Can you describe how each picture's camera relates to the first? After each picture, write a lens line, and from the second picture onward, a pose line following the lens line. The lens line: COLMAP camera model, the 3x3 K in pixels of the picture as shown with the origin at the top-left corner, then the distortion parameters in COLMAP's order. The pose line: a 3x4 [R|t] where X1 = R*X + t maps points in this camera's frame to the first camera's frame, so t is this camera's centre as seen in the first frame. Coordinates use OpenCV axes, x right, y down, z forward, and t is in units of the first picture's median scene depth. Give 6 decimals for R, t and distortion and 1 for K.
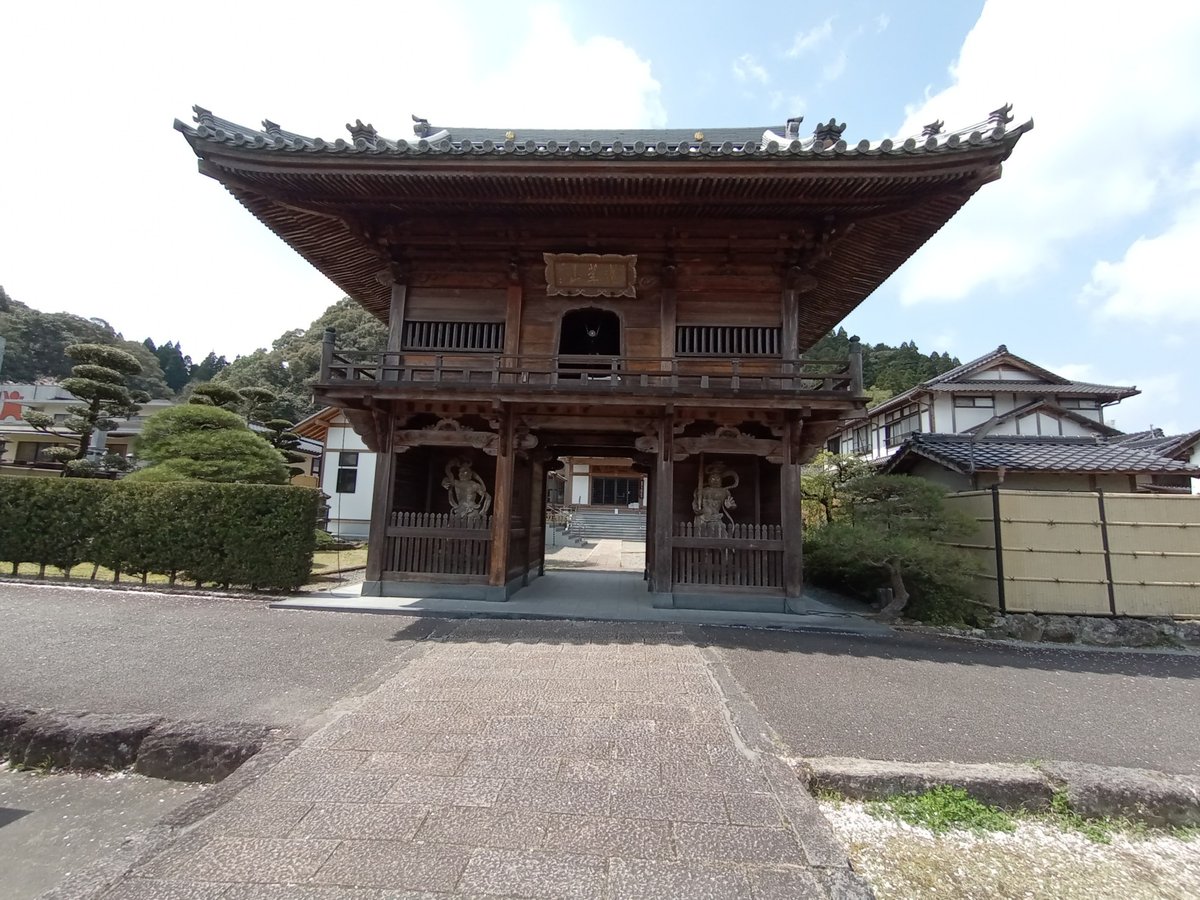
lens RADIAL K [[548.0, 0, 598.8], [0, 548.0, 449.9], [0, 0, 1]] dist [-0.000790, 0.000123]
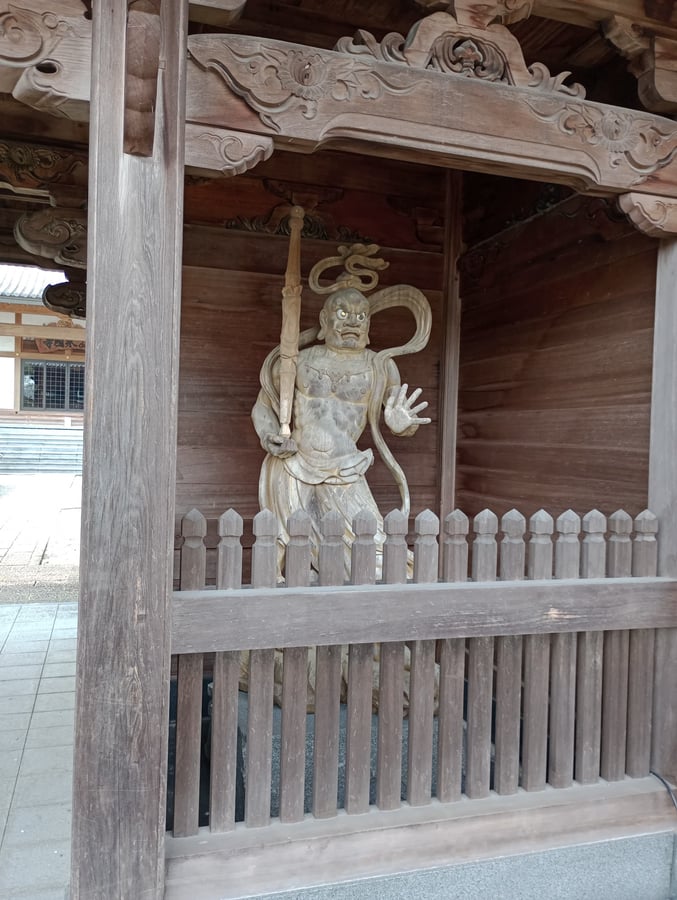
lens RADIAL K [[742.6, 0, 337.5], [0, 742.6, 451.5], [0, 0, 1]] dist [0.034815, -0.044291]
pose [[0.937470, -0.009723, 0.347931, 0.097402], [-0.043904, 0.988322, 0.145916, 0.071676], [-0.345286, -0.152067, 0.926095, 0.741300]]
